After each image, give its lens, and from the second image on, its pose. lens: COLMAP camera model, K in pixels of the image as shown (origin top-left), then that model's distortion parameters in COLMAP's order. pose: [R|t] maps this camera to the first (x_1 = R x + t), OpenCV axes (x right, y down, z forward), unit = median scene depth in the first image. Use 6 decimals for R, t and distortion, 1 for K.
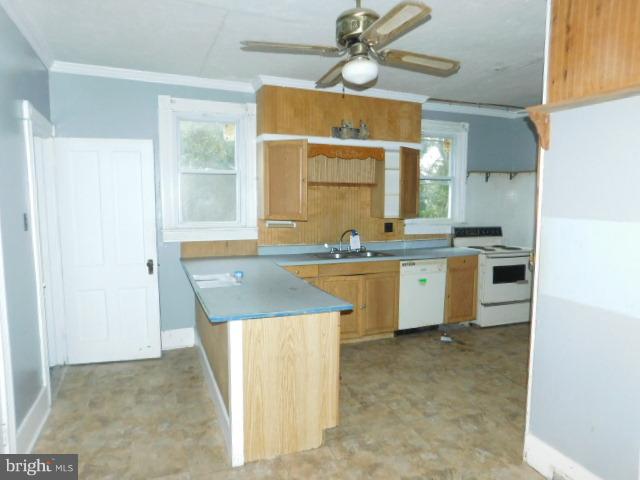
lens RADIAL K [[421.7, 0, 320.0], [0, 421.7, 240.0], [0, 0, 1]] dist [-0.068531, 0.057081]
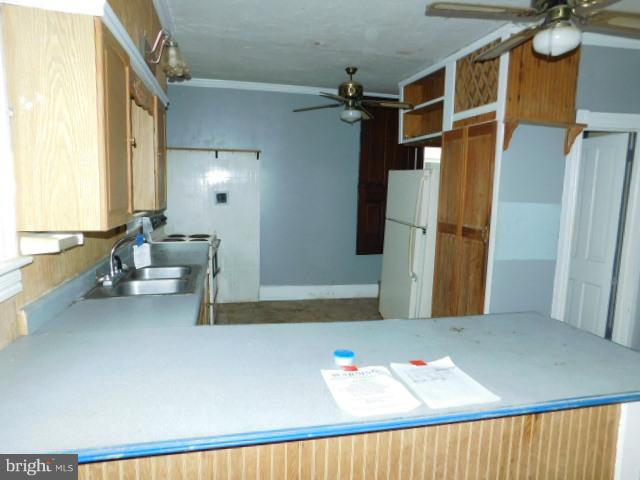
lens RADIAL K [[421.7, 0, 320.0], [0, 421.7, 240.0], [0, 0, 1]] dist [-0.068531, 0.057081]
pose [[0.155101, -0.125268, 0.979924, -0.424511], [0.070382, 0.990809, 0.115520, -0.063194], [-0.985388, 0.051052, 0.162492, 0.671800]]
